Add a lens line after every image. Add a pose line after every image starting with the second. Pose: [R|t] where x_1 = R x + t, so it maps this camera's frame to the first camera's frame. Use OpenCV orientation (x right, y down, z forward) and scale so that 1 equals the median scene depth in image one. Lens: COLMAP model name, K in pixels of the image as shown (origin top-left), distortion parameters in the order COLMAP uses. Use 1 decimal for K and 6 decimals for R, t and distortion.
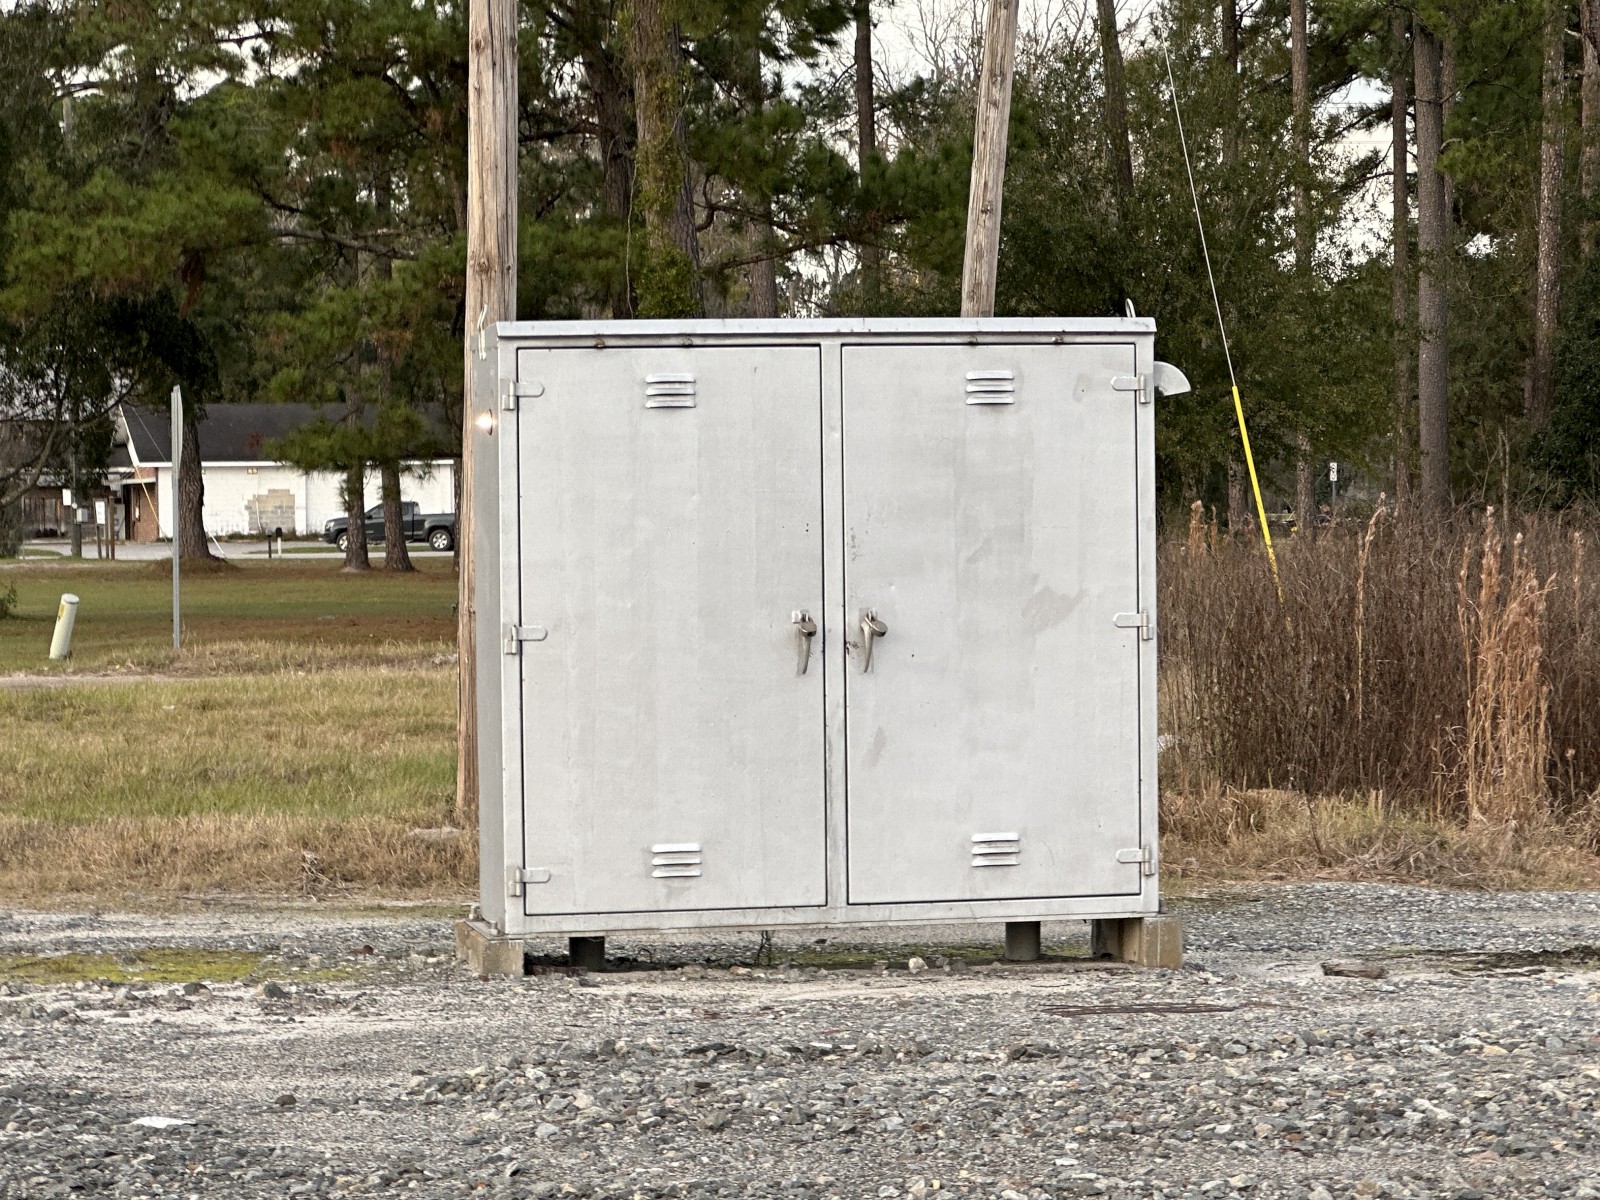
lens RADIAL K [[4610.4, 0, 800.0], [0, 4610.4, 600.0], [0, 0, 1]] dist [0.043320, 0.446633]
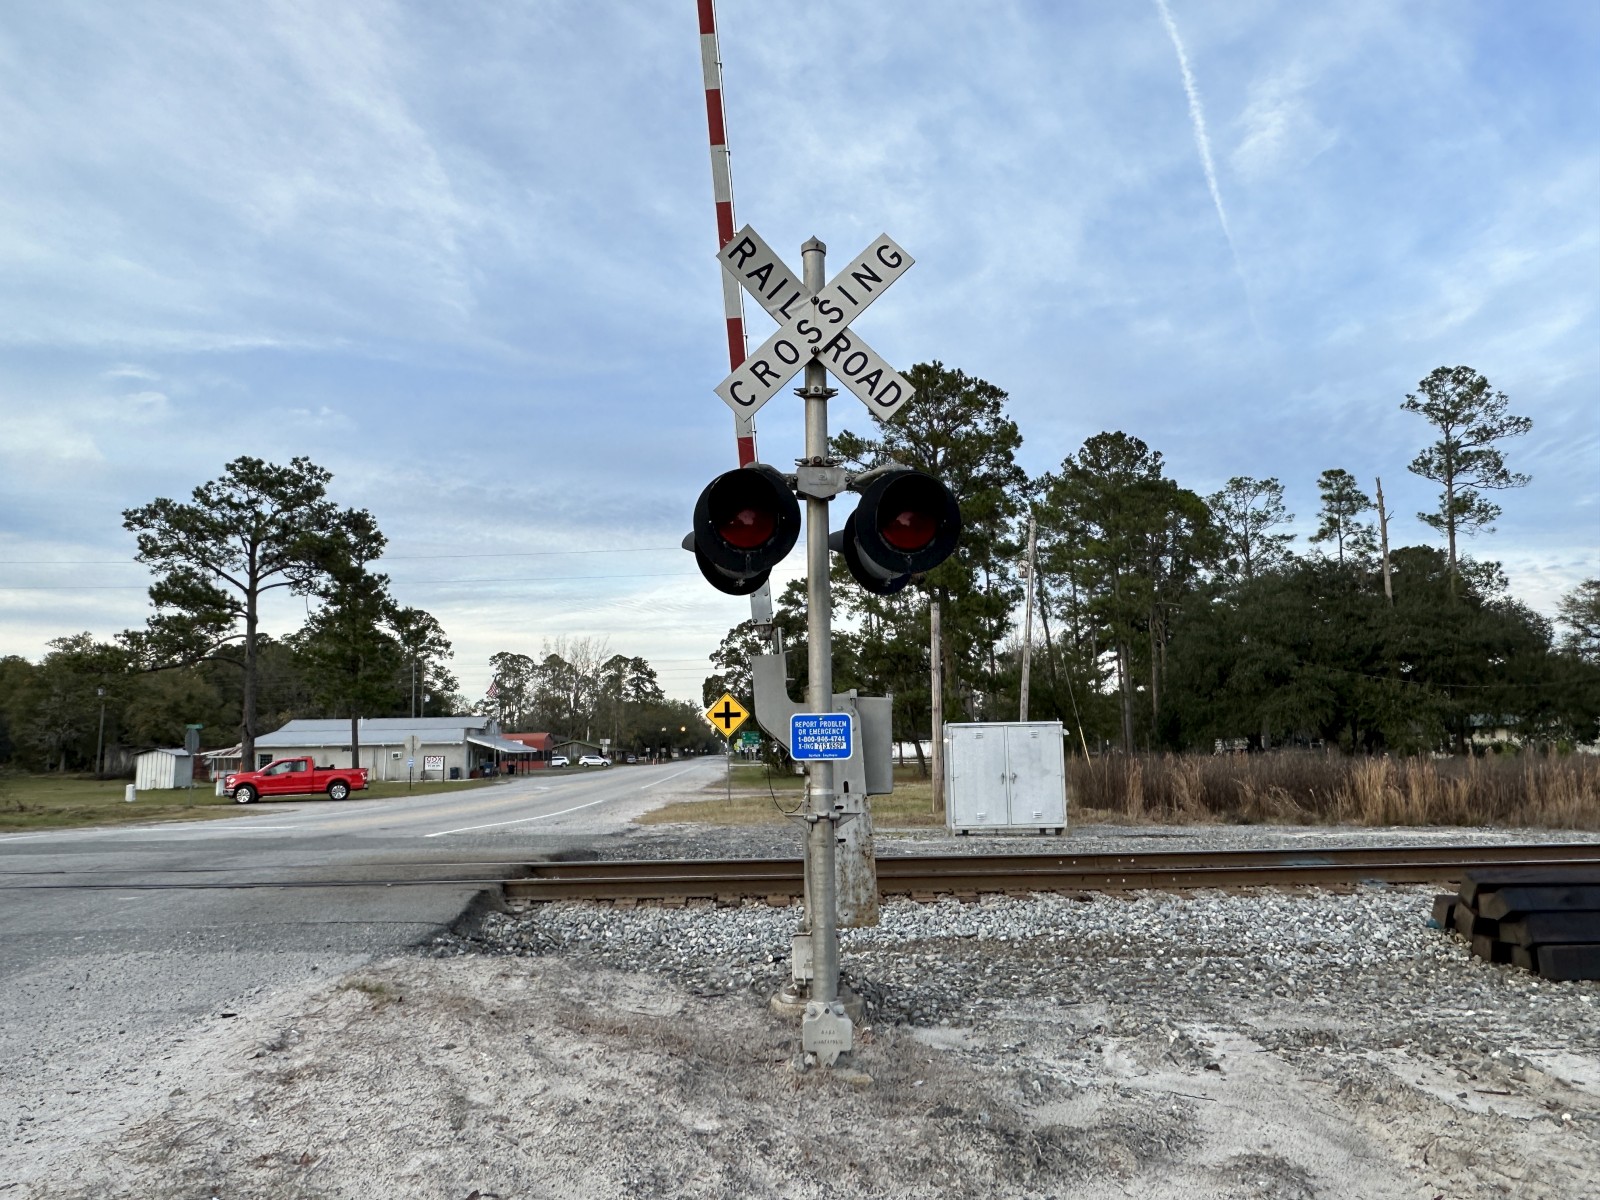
lens RADIAL K [[1118.9, 0, 800.0], [0, 1118.9, 600.0], [0, 0, 1]] dist [-0.004871, -0.001808]
pose [[0.988312, -0.026052, -0.150205, -0.020033], [0.002523, 0.987950, -0.154751, 0.002915], [0.152426, 0.152563, 0.976468, -0.264248]]
